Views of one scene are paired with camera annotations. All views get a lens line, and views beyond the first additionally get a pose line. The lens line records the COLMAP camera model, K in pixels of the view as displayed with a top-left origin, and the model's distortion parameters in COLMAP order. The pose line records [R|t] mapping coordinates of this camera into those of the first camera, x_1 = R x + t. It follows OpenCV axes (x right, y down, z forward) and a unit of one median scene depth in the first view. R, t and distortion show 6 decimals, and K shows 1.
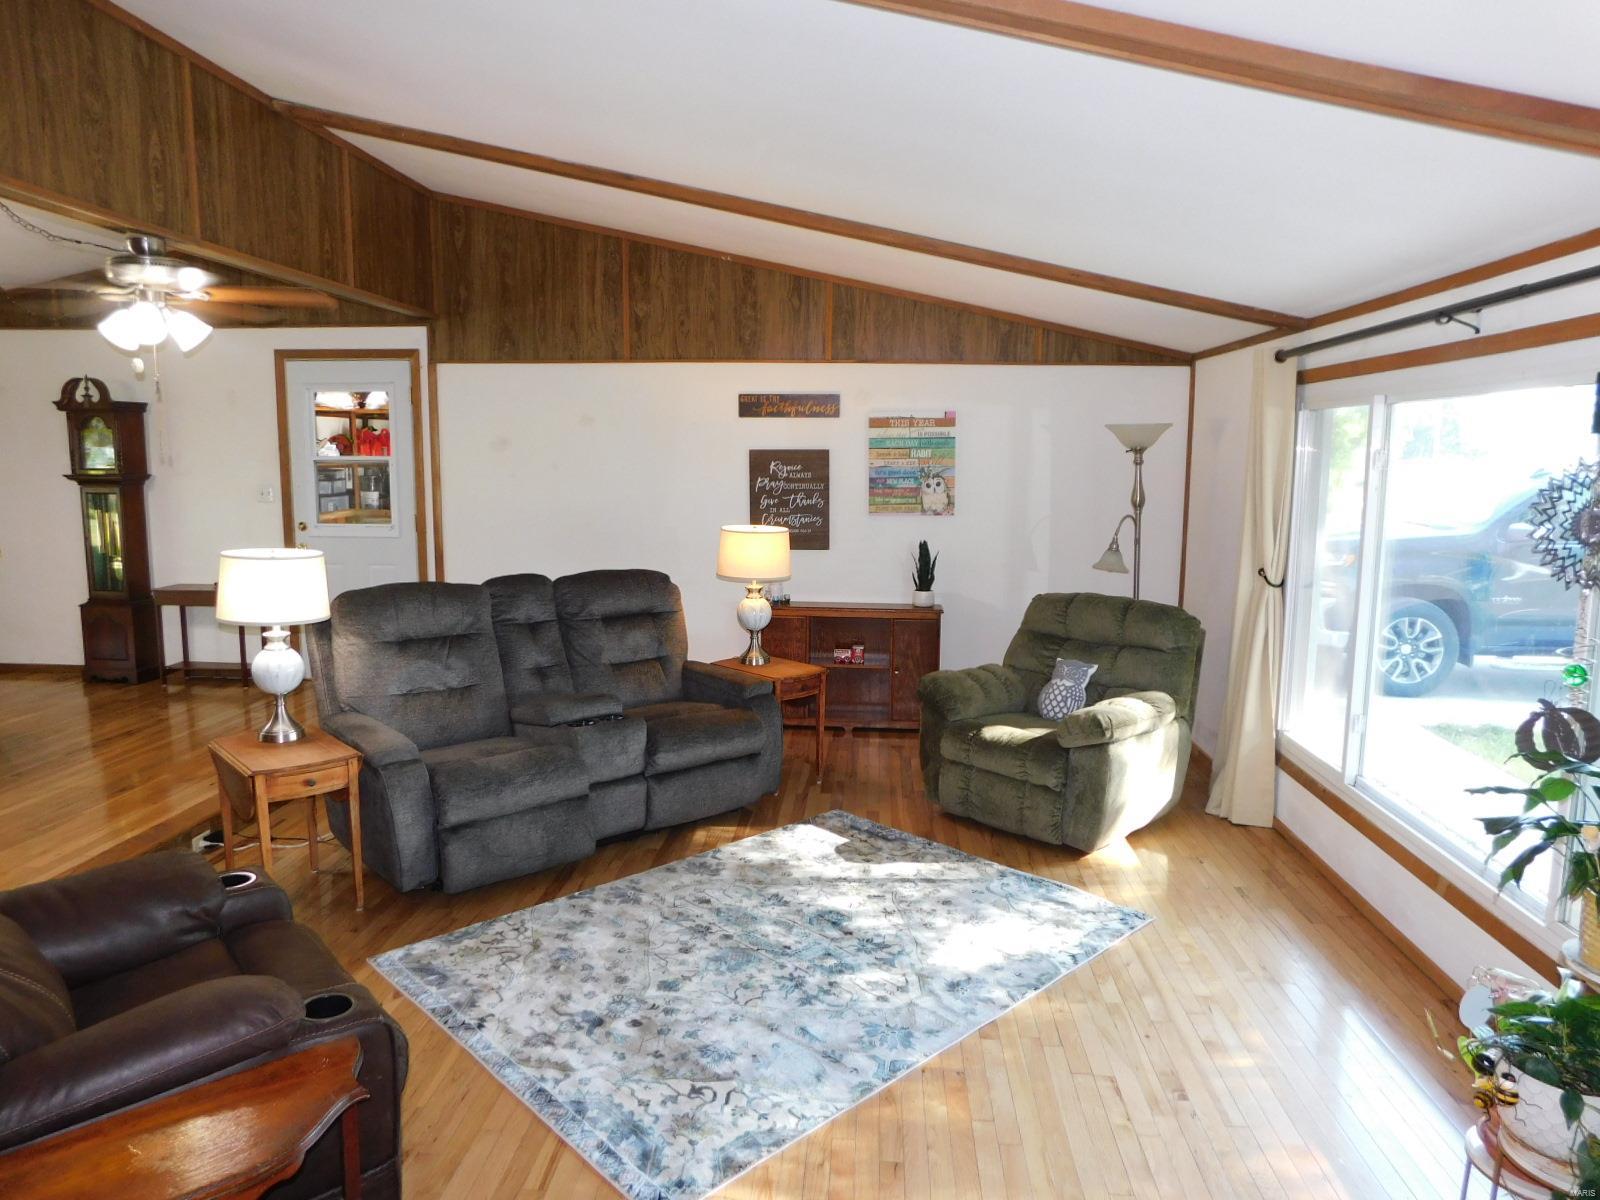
lens RADIAL K [[1056.5, 0, 805.2], [0, 1056.5, 593.5], [0, 0, 1]] dist [-0.069489, 0.054268]
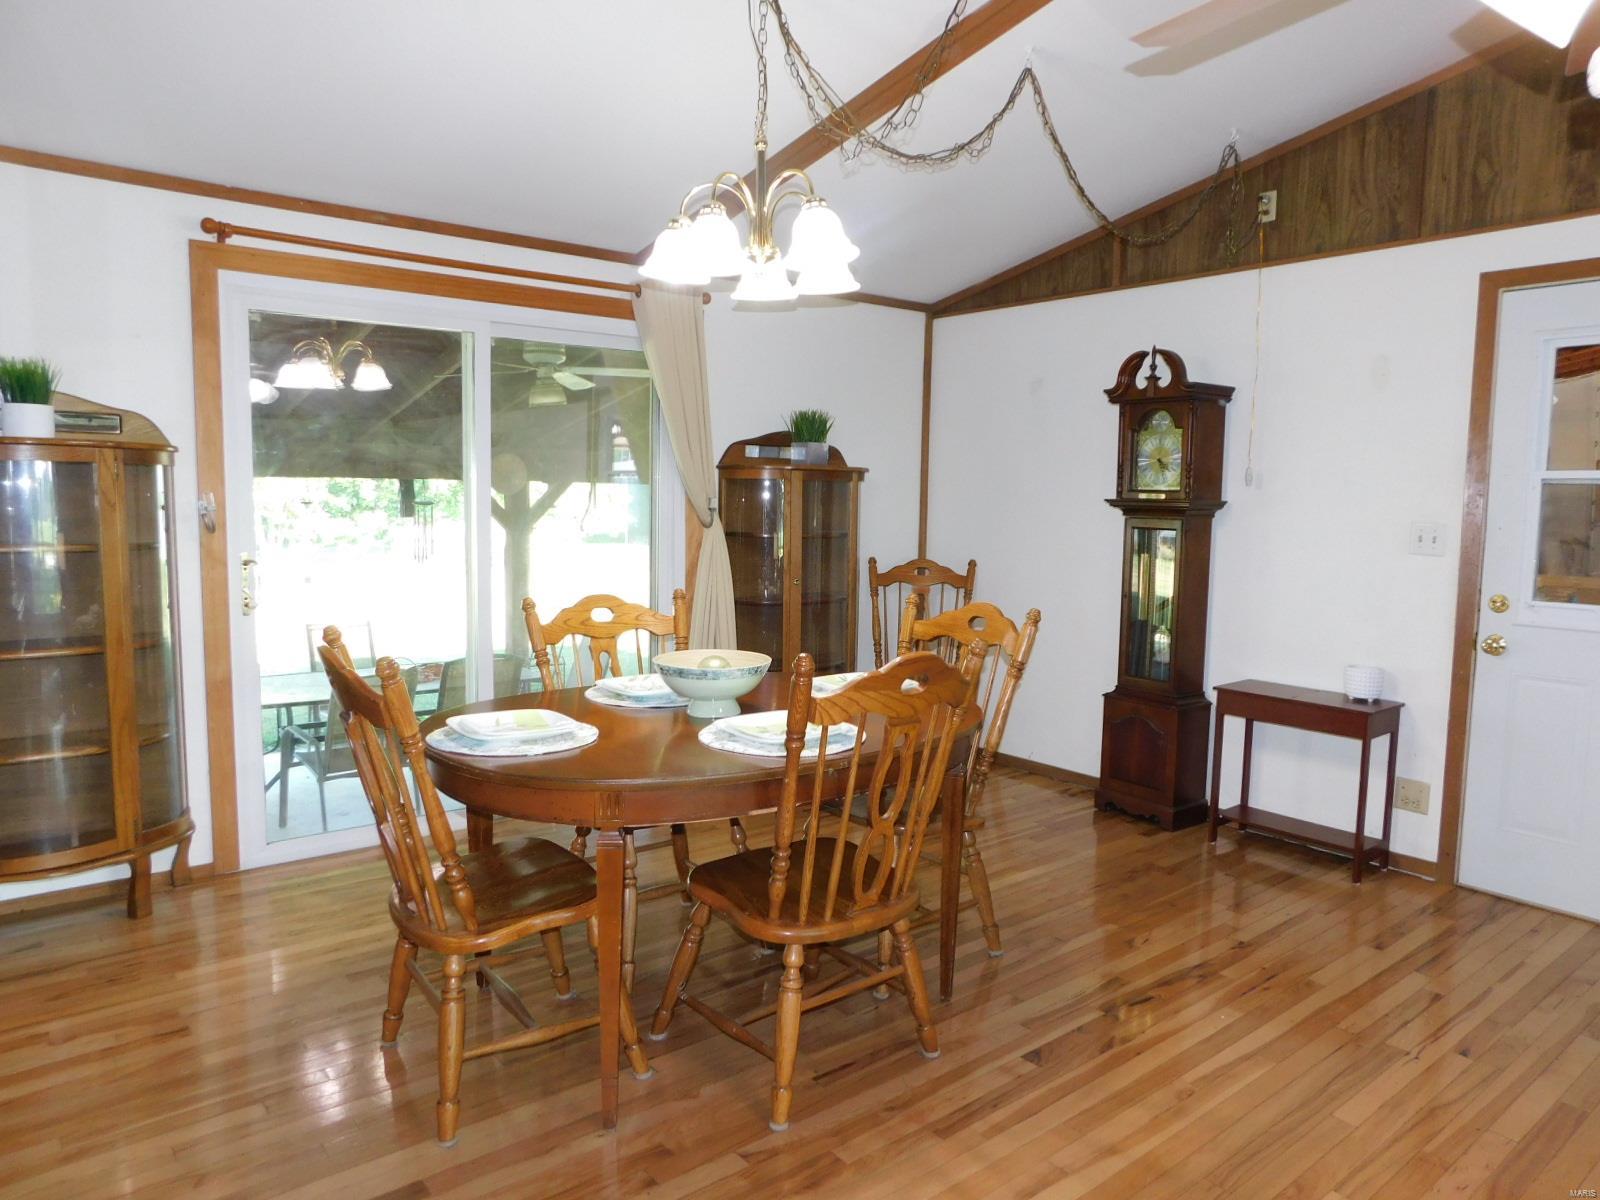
lens RADIAL K [[1056.5, 0, 805.2], [0, 1056.5, 593.5], [0, 0, 1]] dist [-0.069489, 0.054268]
pose [[0.682686, 0.072380, -0.727118, -0.466654], [-0.108370, 0.994107, -0.002790, -0.041284], [0.722631, 0.080702, 0.686507, 0.527582]]
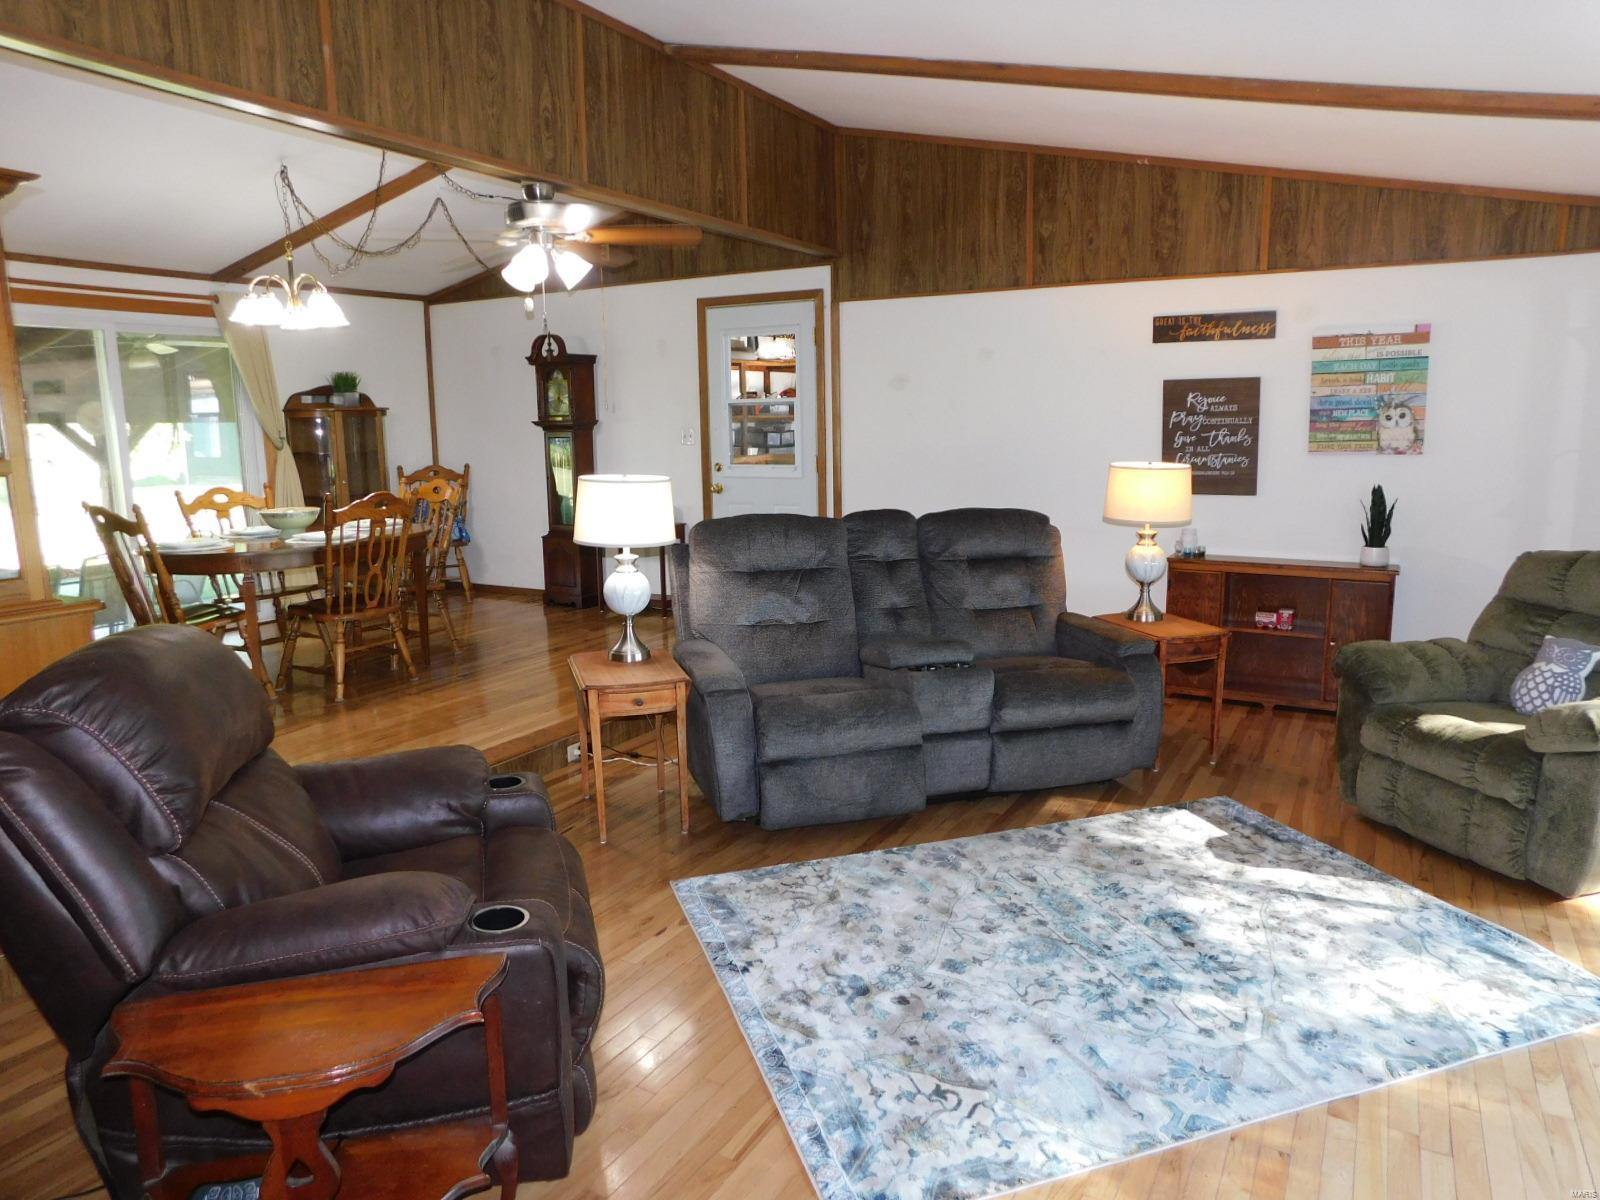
lens RADIAL K [[1056.5, 0, 805.2], [0, 1056.5, 593.5], [0, 0, 1]] dist [-0.069489, 0.054268]
pose [[0.902007, 0.050177, -0.428795, 0.079651], [-0.035302, 0.998469, 0.042578, 0.019360], [0.430275, -0.023269, 0.902398, 0.105982]]
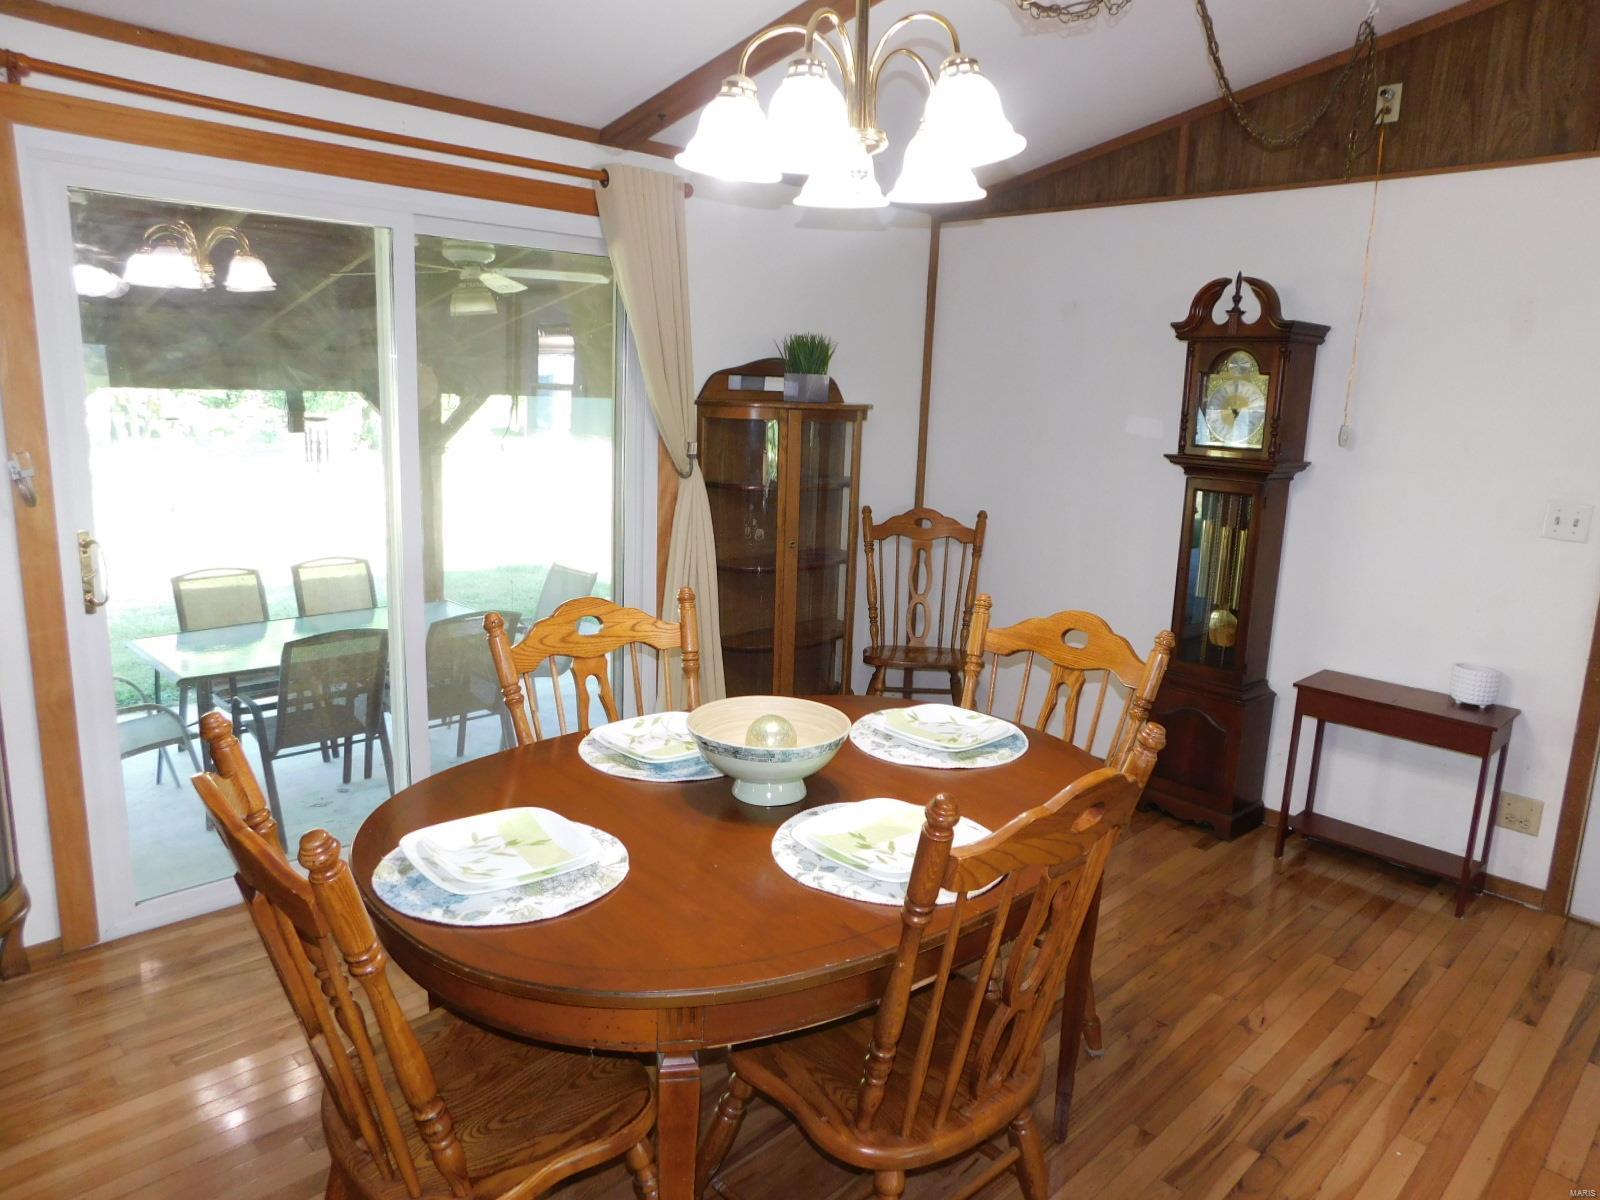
lens RADIAL K [[1056.5, 0, 805.2], [0, 1056.5, 593.5], [0, 0, 1]] dist [-0.069489, 0.054268]
pose [[0.747307, 0.146410, -0.648148, -0.640115], [-0.119209, 0.989138, 0.085990, -0.086710], [0.653698, 0.013004, 0.756644, 0.582647]]
